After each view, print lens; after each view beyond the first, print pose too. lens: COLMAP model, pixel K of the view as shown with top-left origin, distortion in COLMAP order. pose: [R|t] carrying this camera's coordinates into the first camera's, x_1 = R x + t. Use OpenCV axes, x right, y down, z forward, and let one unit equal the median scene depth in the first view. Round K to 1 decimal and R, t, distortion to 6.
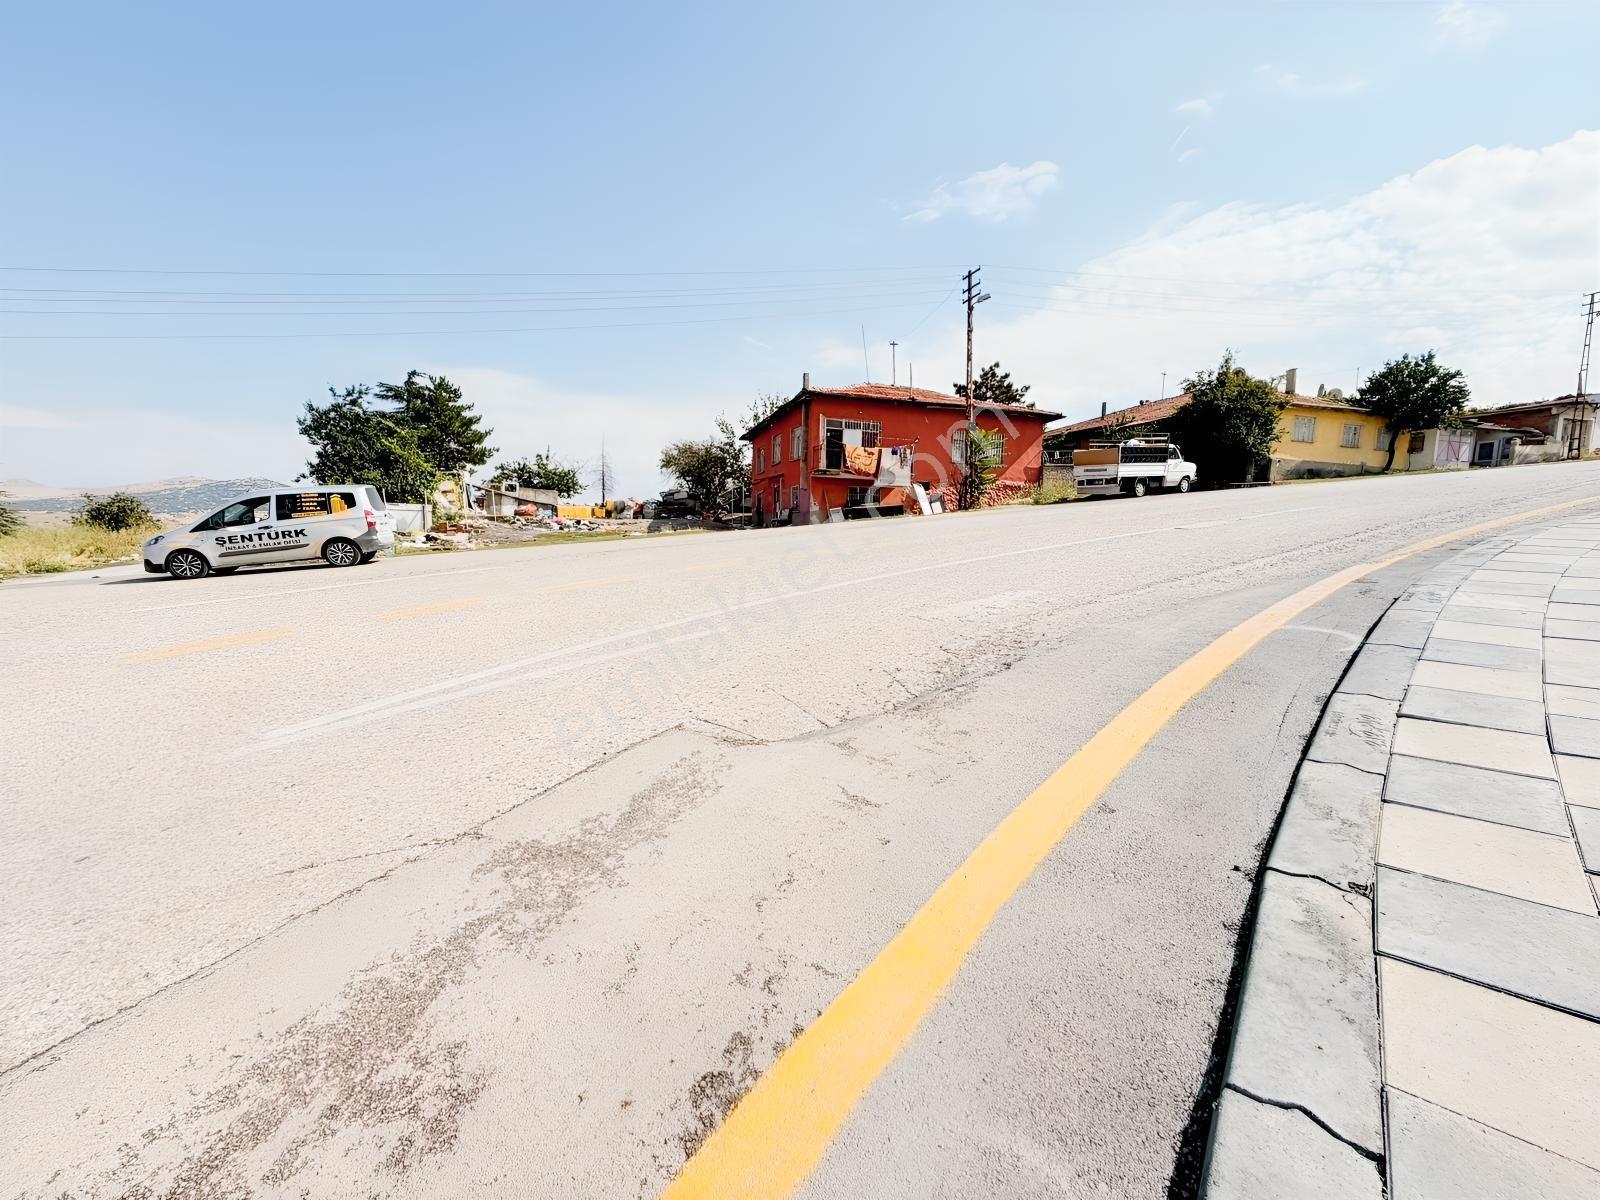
lens RADIAL K [[631.0, 0, 800.9], [0, 631.0, 600.6], [0, 0, 1]] dist [-0.007871, 0.001519]
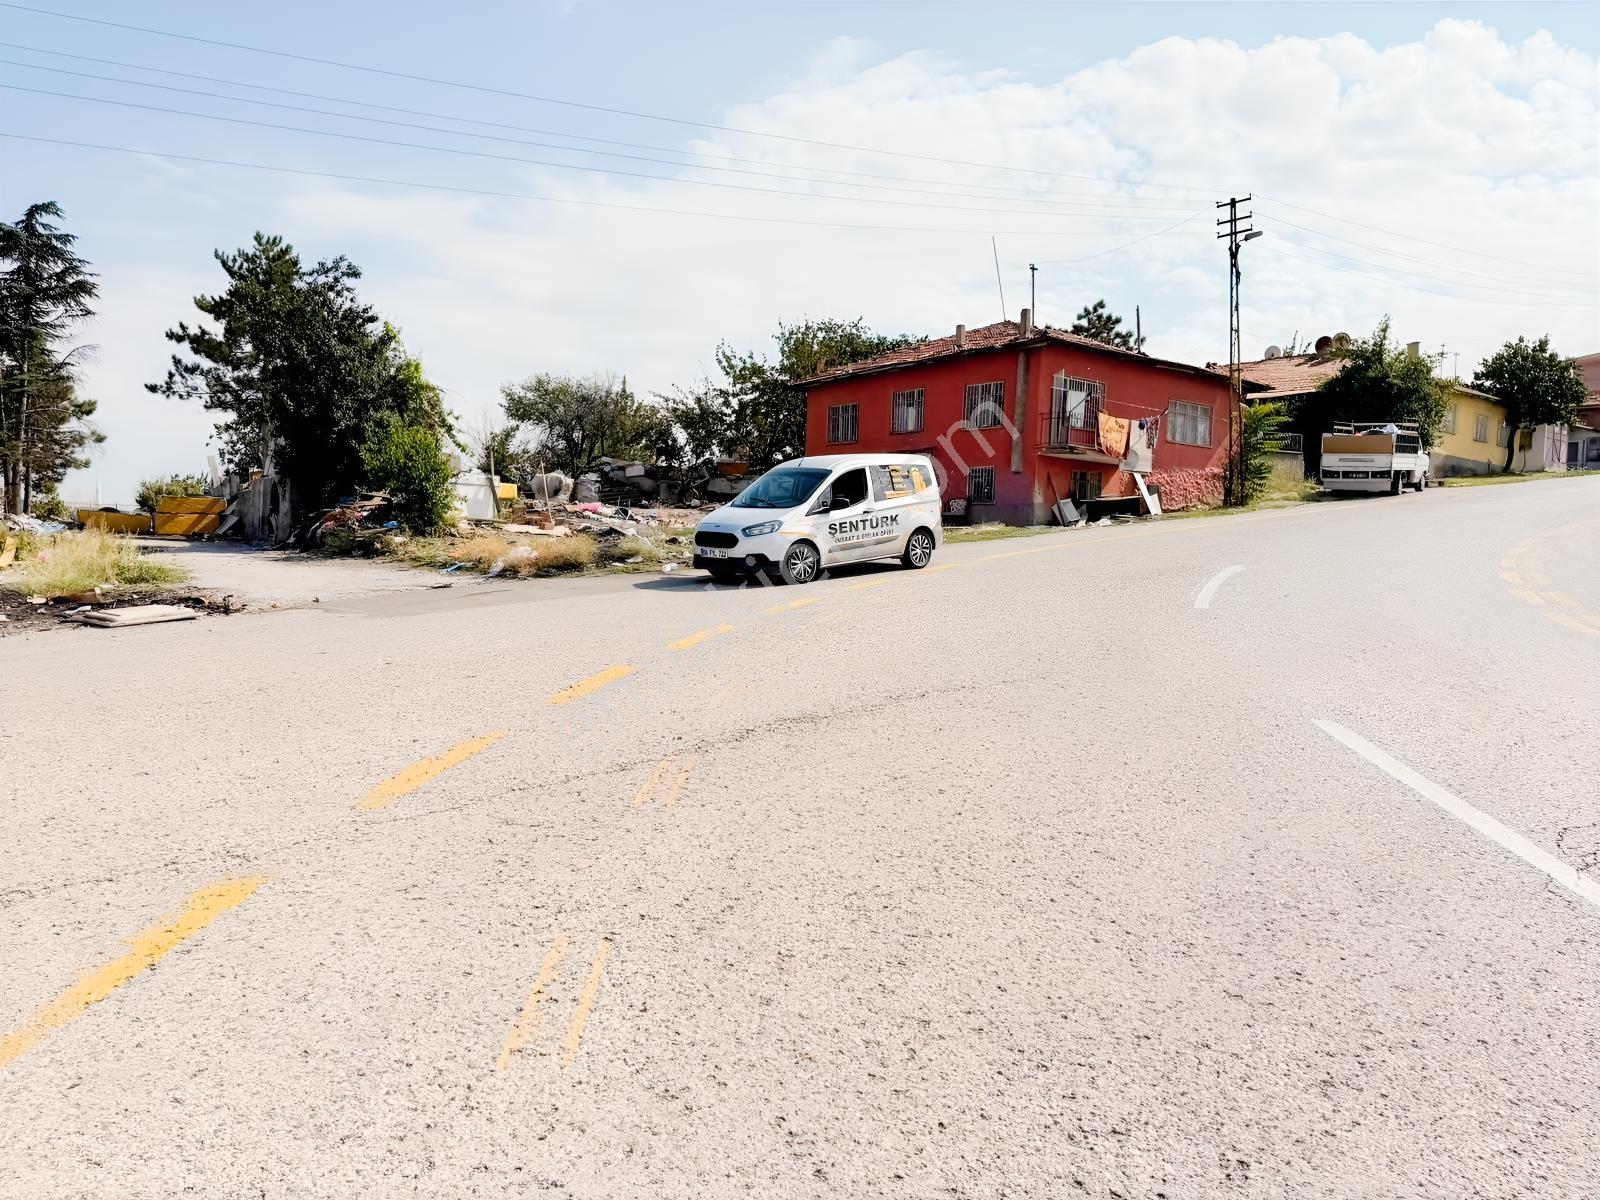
lens RADIAL K [[1115.4, 0, 787.7], [0, 1115.4, 605.5], [0, 0, 1]] dist [0.043561, -0.049899]
pose [[0.933251, -0.008506, 0.359123, -1.243874], [0.026321, 0.998652, -0.044747, 0.038255], [-0.358258, 0.051213, 0.932217, -0.109974]]
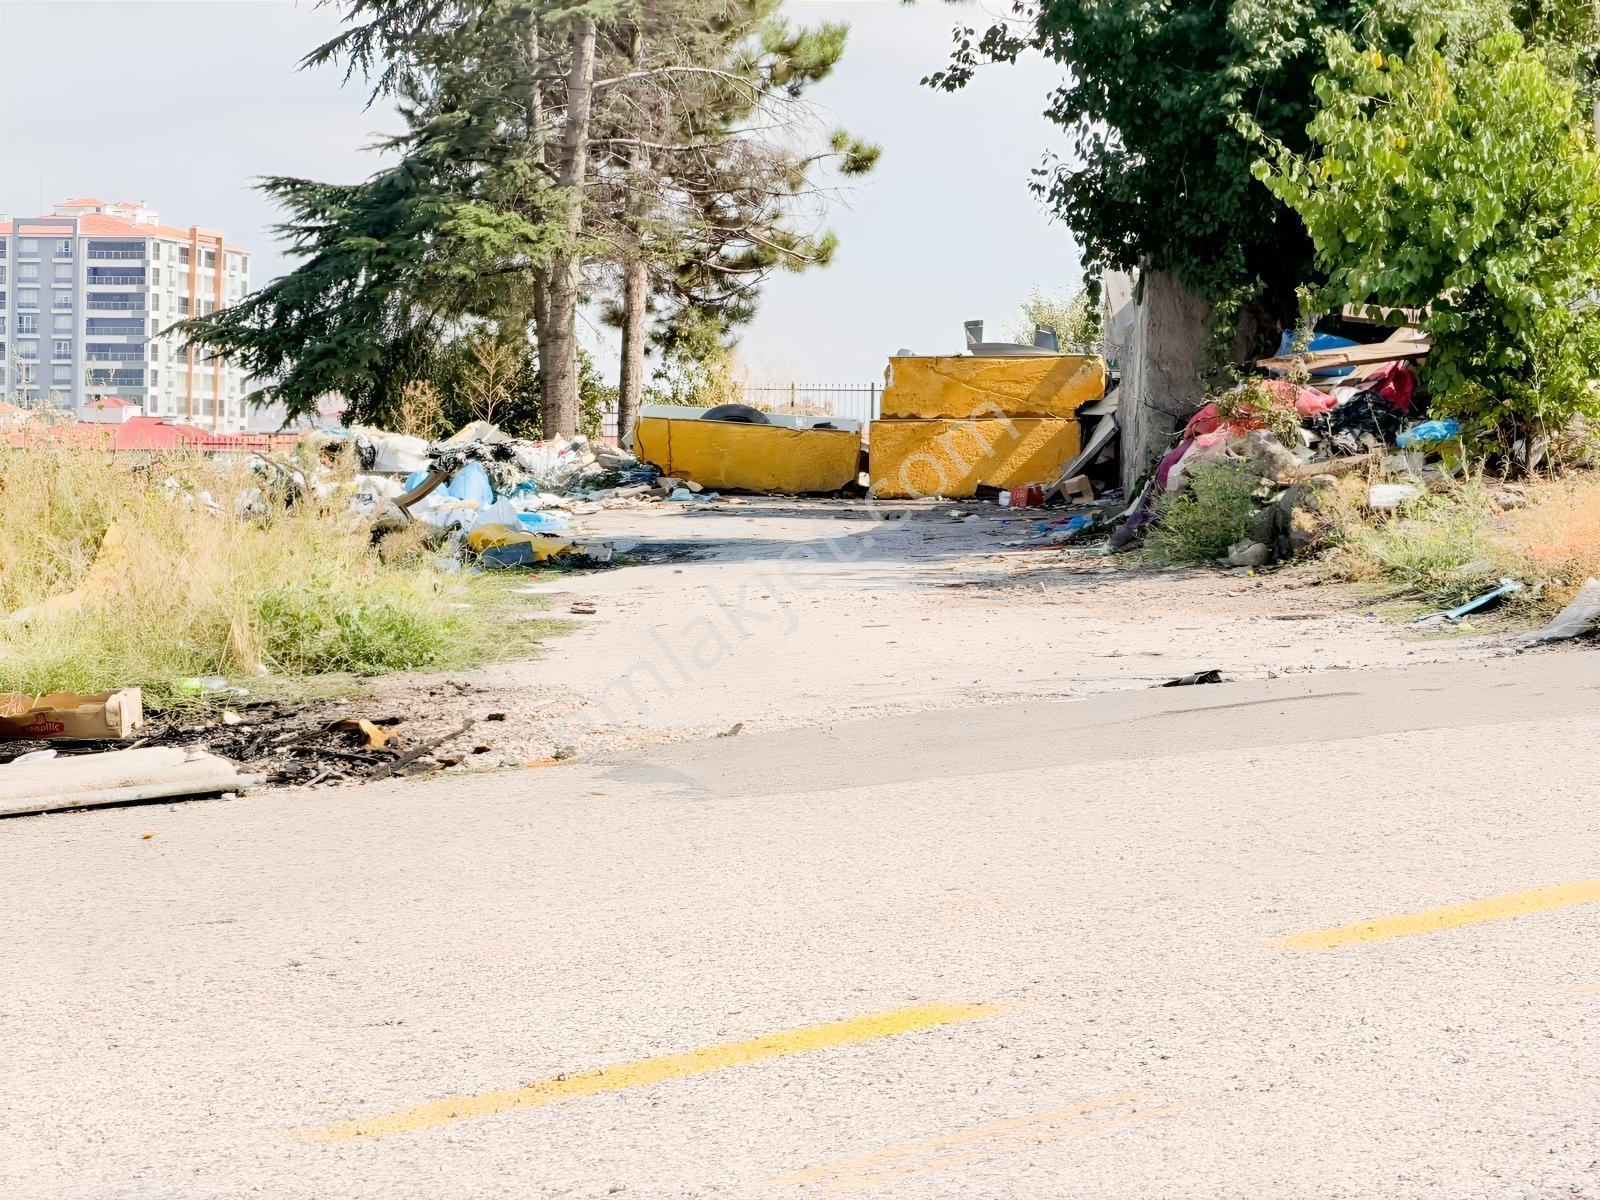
lens RADIAL K [[4817.6, 0, 814.0], [0, 4817.6, 536.0], [0, 0, 1]] dist [0.240950, 0.000000]
pose [[0.966102, -0.013028, -0.257831, -0.948032], [-0.012418, 0.995225, -0.096817, 0.042359], [0.257862, 0.096737, 0.961327, -0.134287]]
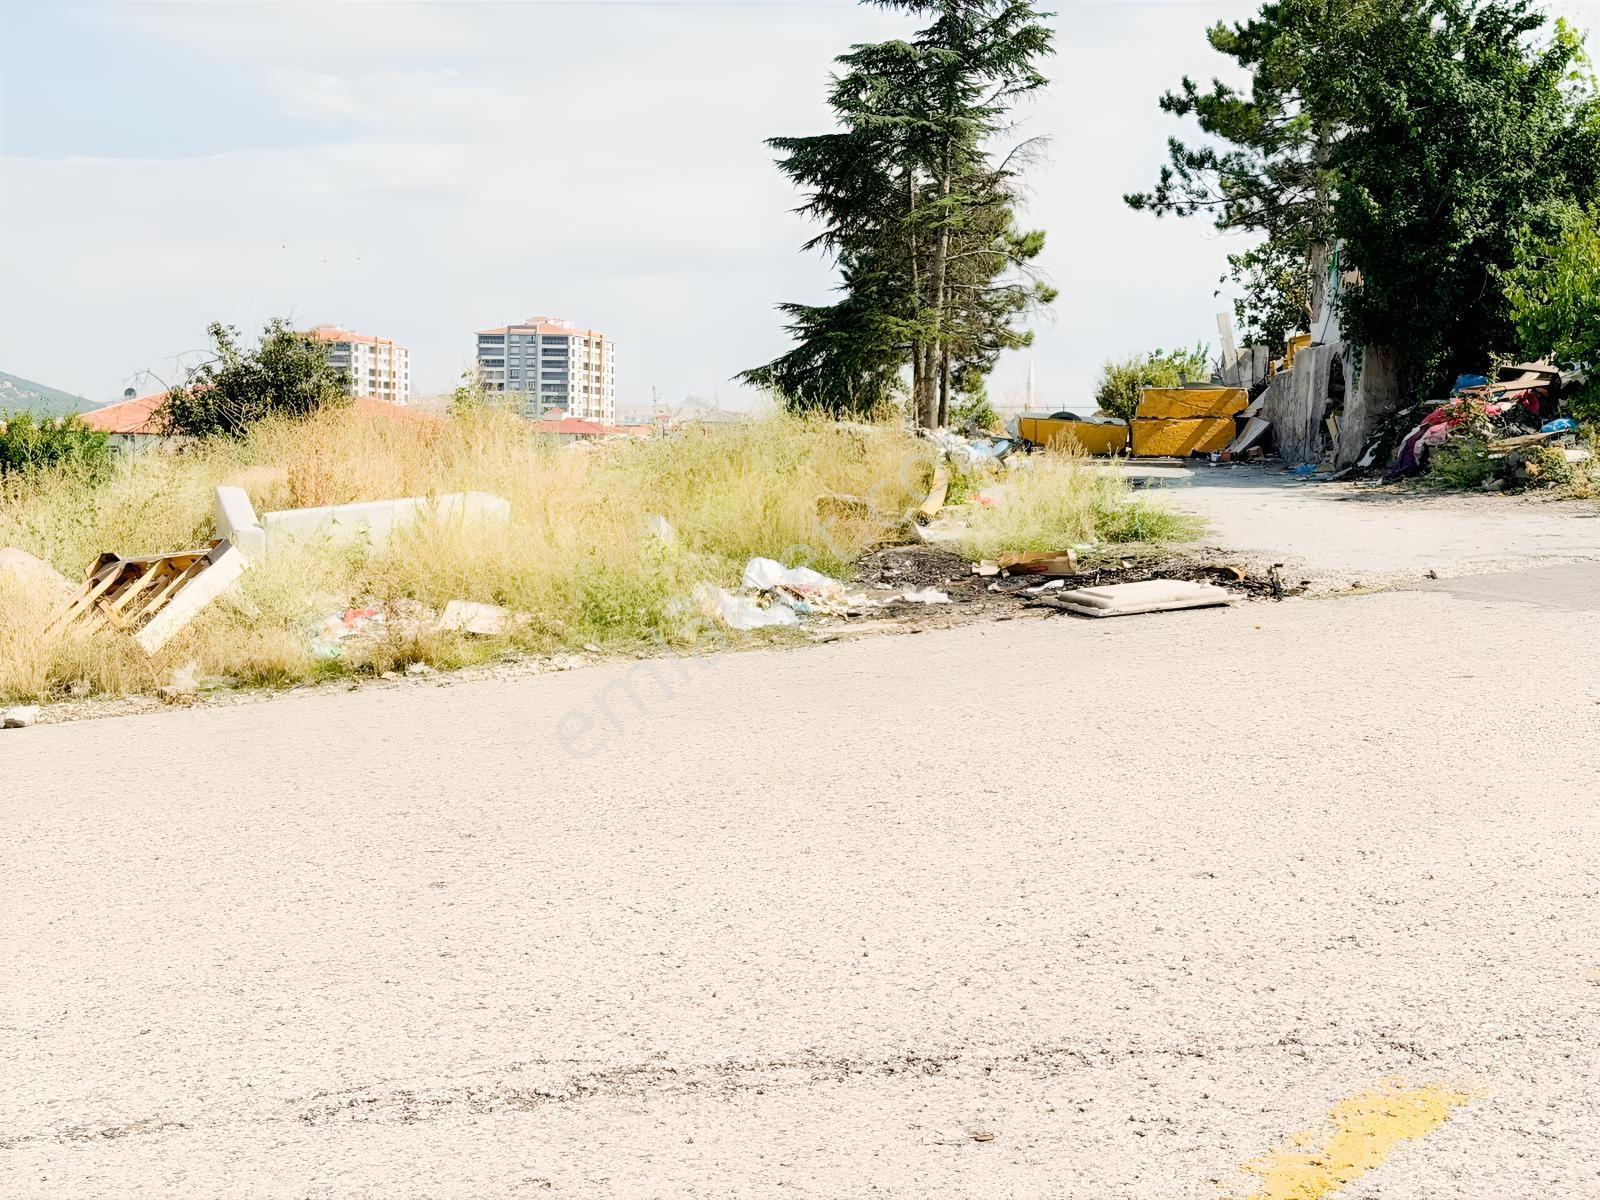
lens RADIAL K [[2206.8, 0, 813.5], [0, 2206.8, 609.1], [0, 0, 1]] dist [0.130338, 0.000000]
pose [[0.961903, 0.009908, -0.273212, -1.272045], [-0.020490, 0.999145, -0.035907, 0.037459], [0.272623, 0.040137, 0.961283, -0.115180]]
